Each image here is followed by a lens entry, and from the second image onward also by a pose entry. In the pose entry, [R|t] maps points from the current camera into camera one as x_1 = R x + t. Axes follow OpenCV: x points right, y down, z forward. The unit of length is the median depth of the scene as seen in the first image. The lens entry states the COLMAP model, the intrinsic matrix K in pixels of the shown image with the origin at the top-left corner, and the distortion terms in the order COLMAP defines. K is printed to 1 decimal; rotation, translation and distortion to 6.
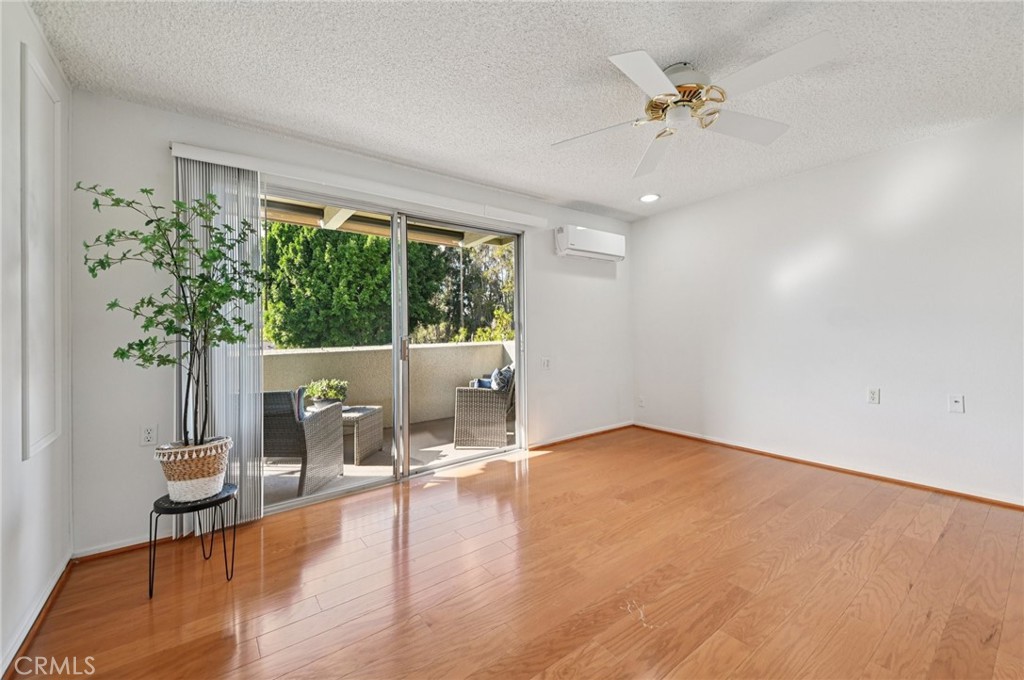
lens RADIAL K [[409.8, 0, 516.7], [0, 409.8, 329.5], [0, 0, 1]] dist [0.013686, -0.000200]
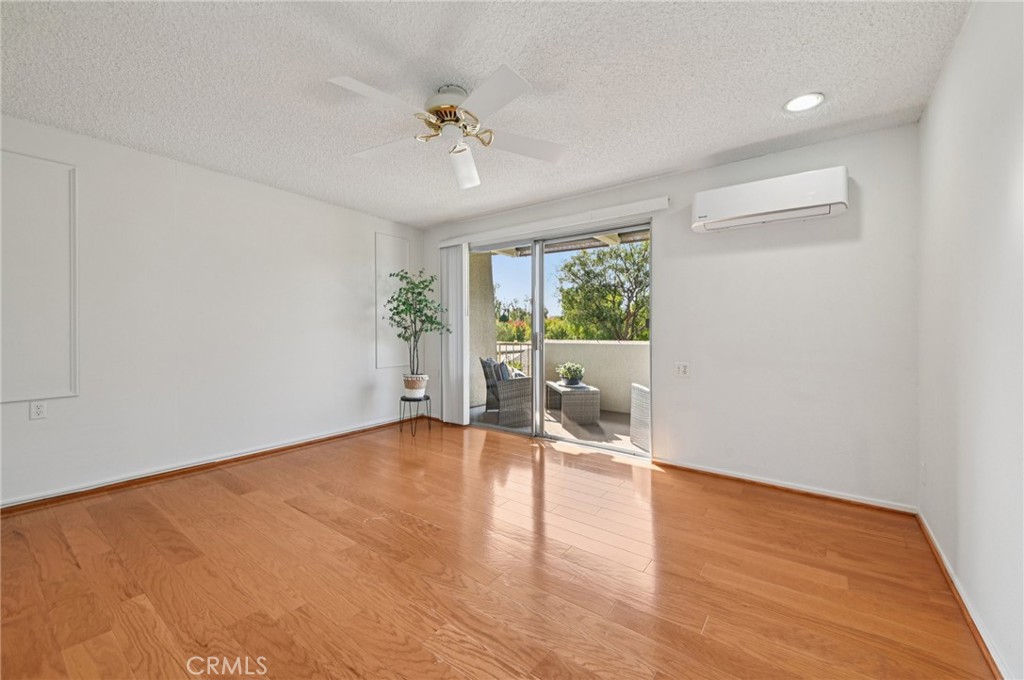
lens RADIAL K [[401.3, 0, 515.7], [0, 401.3, 338.2], [0, 0, 1]] dist [-0.002305, -0.000595]
pose [[0.264229, 0.035027, -0.963824, 0.117995], [0.000384, 0.999336, 0.036423, -0.001499], [0.964460, -0.009994, 0.264040, 0.071379]]
